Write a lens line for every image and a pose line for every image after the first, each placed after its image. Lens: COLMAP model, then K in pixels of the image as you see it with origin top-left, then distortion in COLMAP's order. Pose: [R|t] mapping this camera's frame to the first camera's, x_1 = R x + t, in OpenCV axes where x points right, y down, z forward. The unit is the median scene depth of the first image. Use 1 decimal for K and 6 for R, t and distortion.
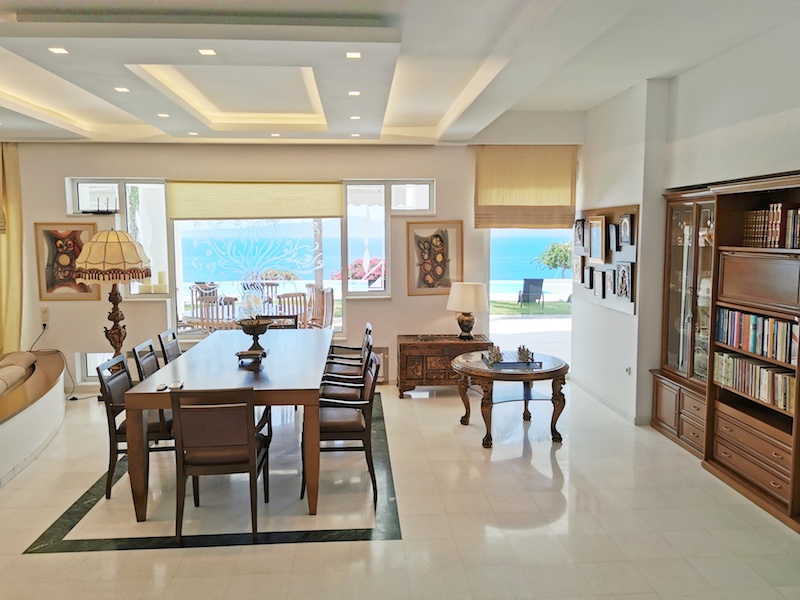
lens RADIAL K [[626.3, 0, 424.1], [0, 626.3, 300.3], [0, 0, 1]] dist [0.031653, -0.046739]
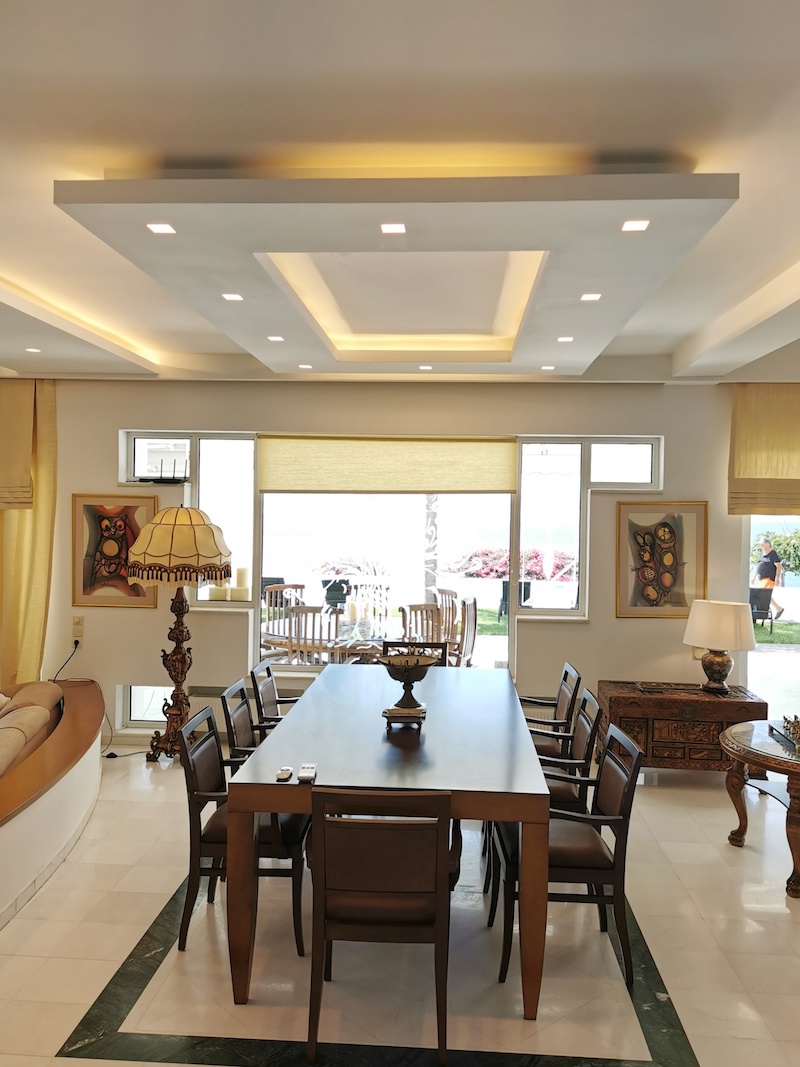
lens RADIAL K [[835.3, 0, 400.0], [0, 835.3, 533.5], [0, 0, 1]] dist [0.031653, -0.046739]
pose [[0.990736, 0.023896, -0.133682, -0.136749], [-0.033862, 0.996773, -0.072777, -0.024409], [0.131512, 0.076630, 0.988348, 0.136903]]
